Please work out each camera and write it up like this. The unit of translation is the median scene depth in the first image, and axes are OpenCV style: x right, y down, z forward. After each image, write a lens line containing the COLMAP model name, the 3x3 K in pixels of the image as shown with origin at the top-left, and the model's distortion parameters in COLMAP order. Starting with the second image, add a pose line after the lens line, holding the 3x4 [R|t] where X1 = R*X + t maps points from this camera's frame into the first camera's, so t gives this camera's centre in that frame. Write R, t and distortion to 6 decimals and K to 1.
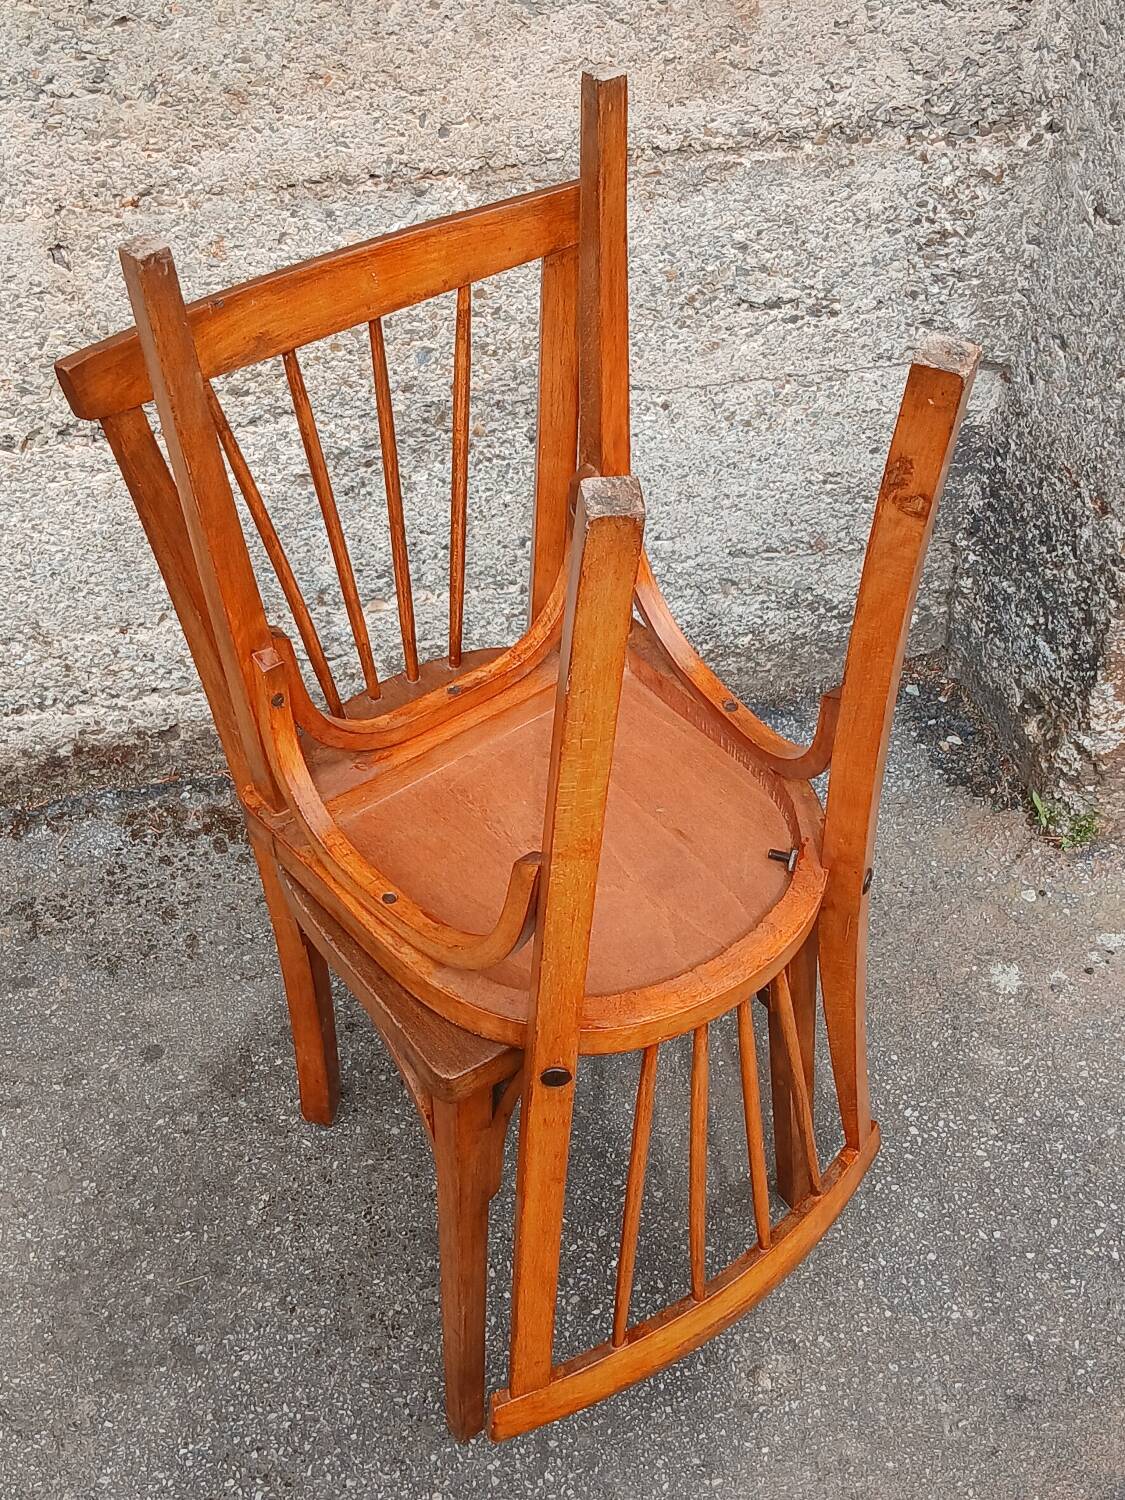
lens RADIAL K [[1934.1, 0, 553.8], [0, 1934.1, 751.7], [0, 0, 1]] dist [0.137629, -0.252107]
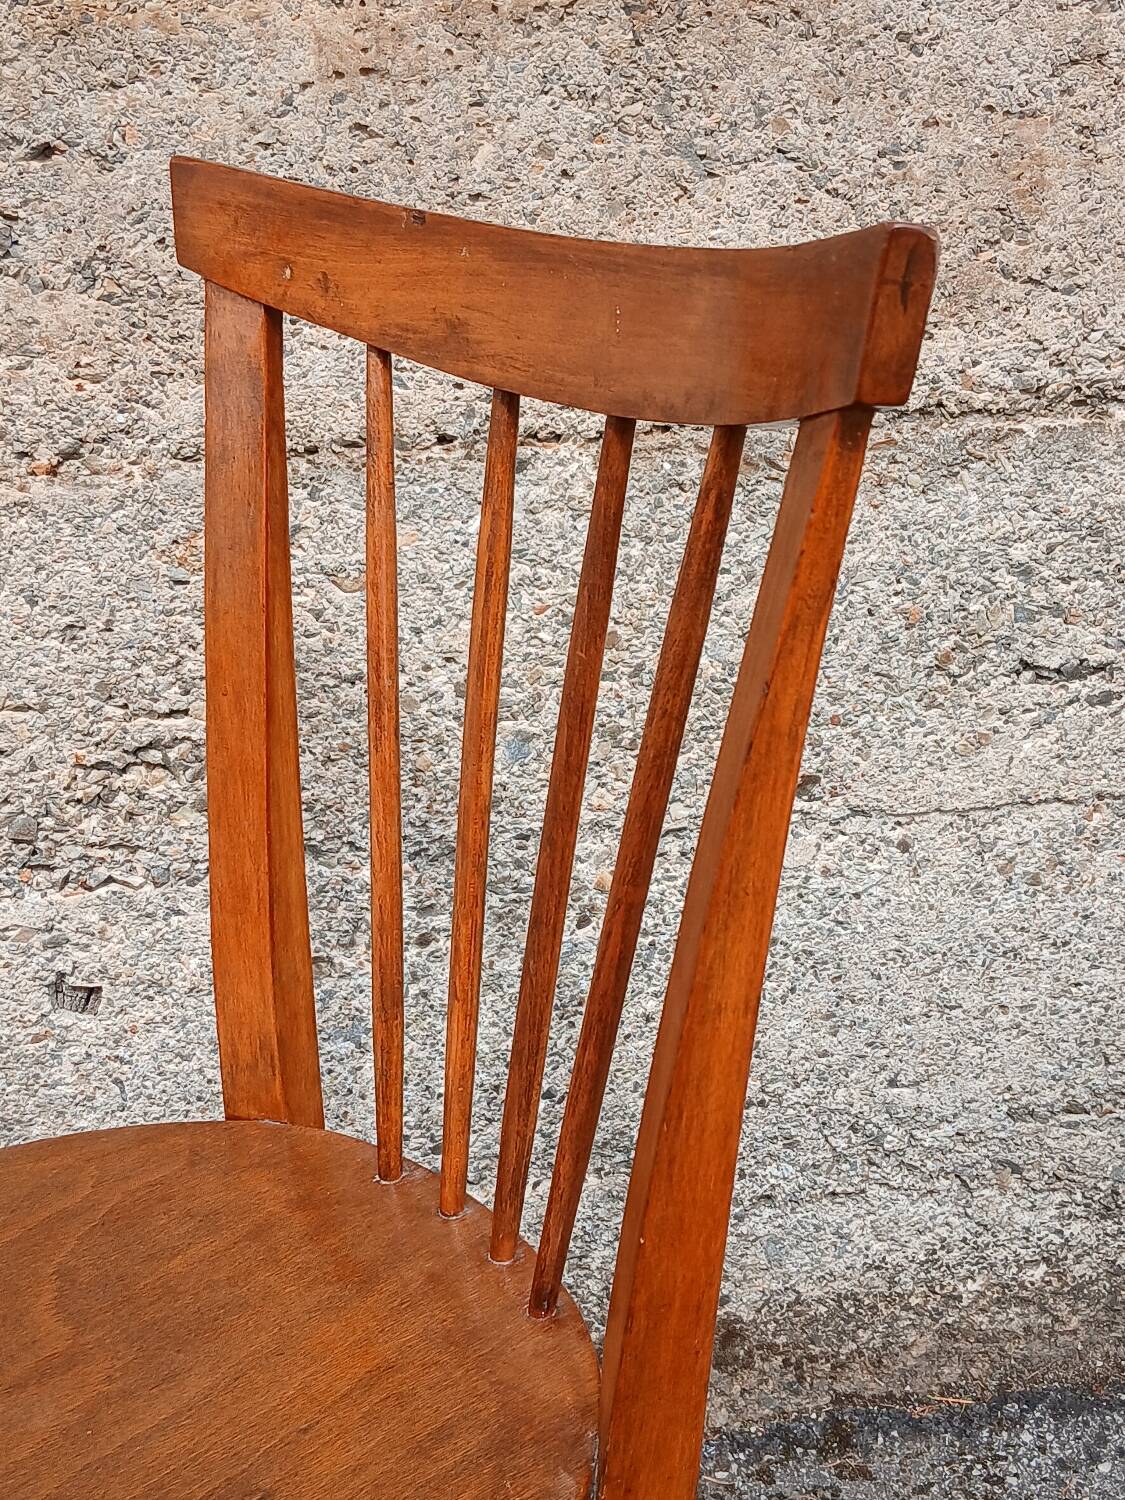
lens RADIAL K [[1939.2, 0, 559.7], [0, 1939.2, 744.7], [0, 0, 1]] dist [0.134440, -0.242061]
pose [[0.999686, -0.025019, -0.000974, -0.052647], [0.022465, 0.913430, -0.406375, 0.043797], [0.011057, 0.406225, 0.913706, 0.436329]]
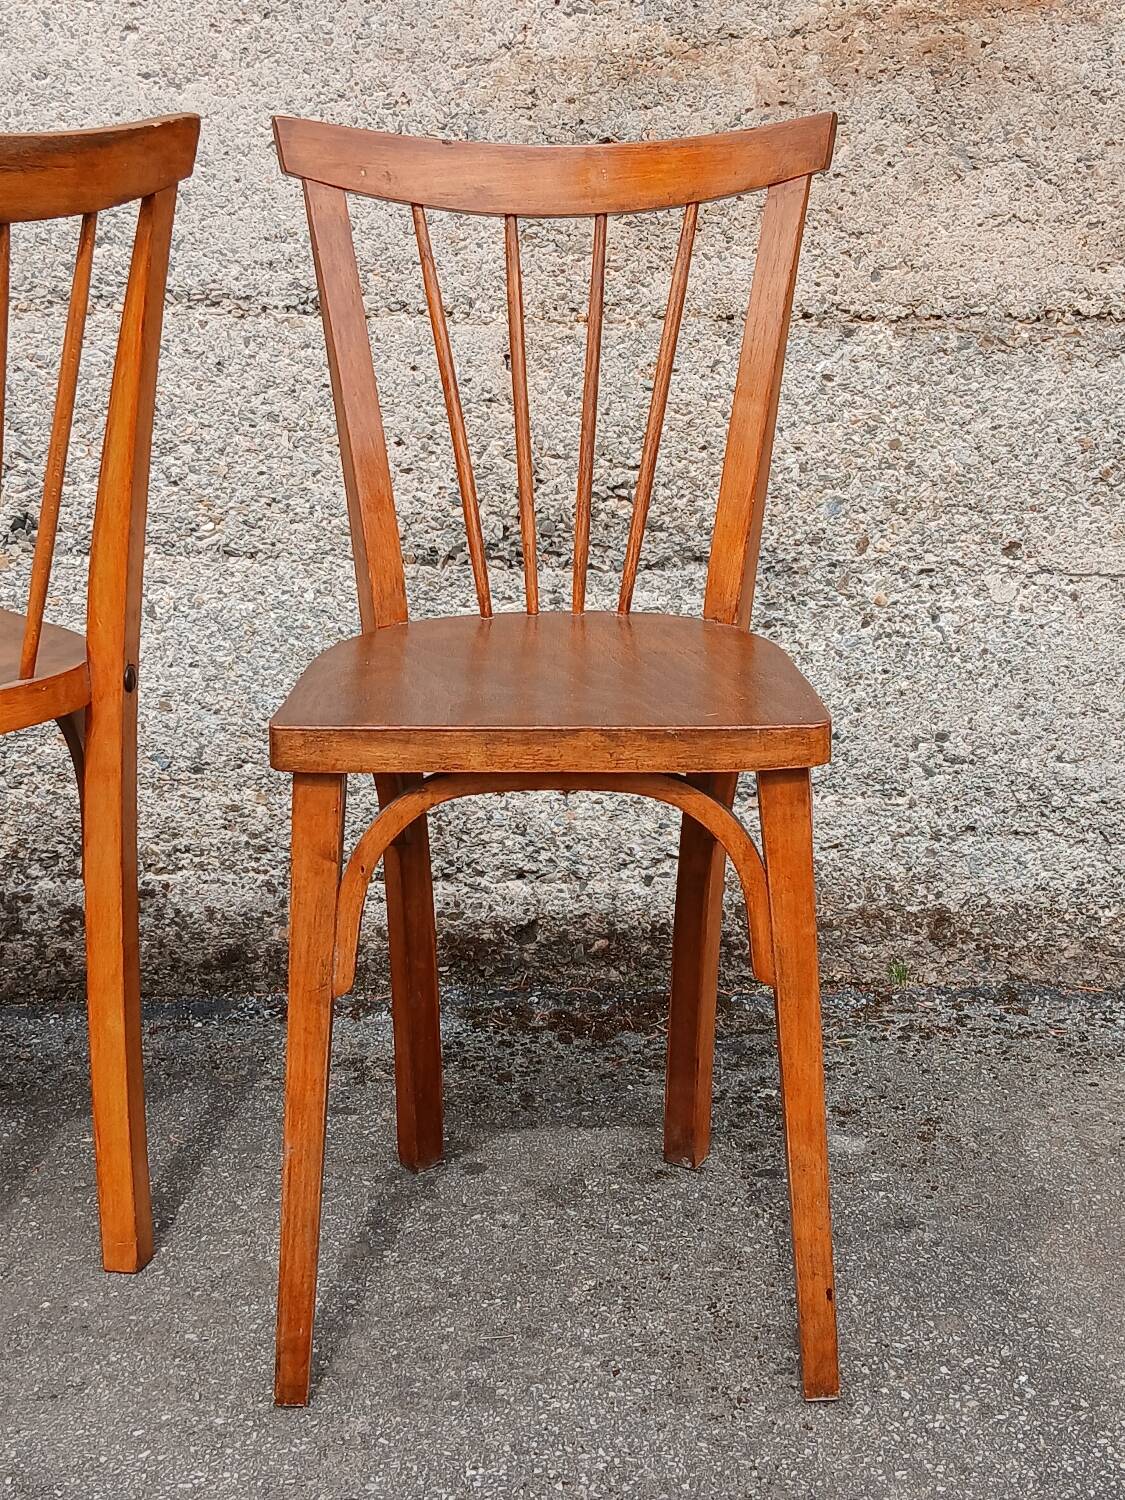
lens RADIAL K [[1934.1, 0, 553.8], [0, 1934.1, 751.7], [0, 0, 1]] dist [0.137629, -0.252107]
pose [[0.984152, 0.052043, -0.169518, -0.031647], [-0.126925, 0.874322, -0.468455, 0.404131], [0.123834, 0.482547, 0.867072, 0.152332]]
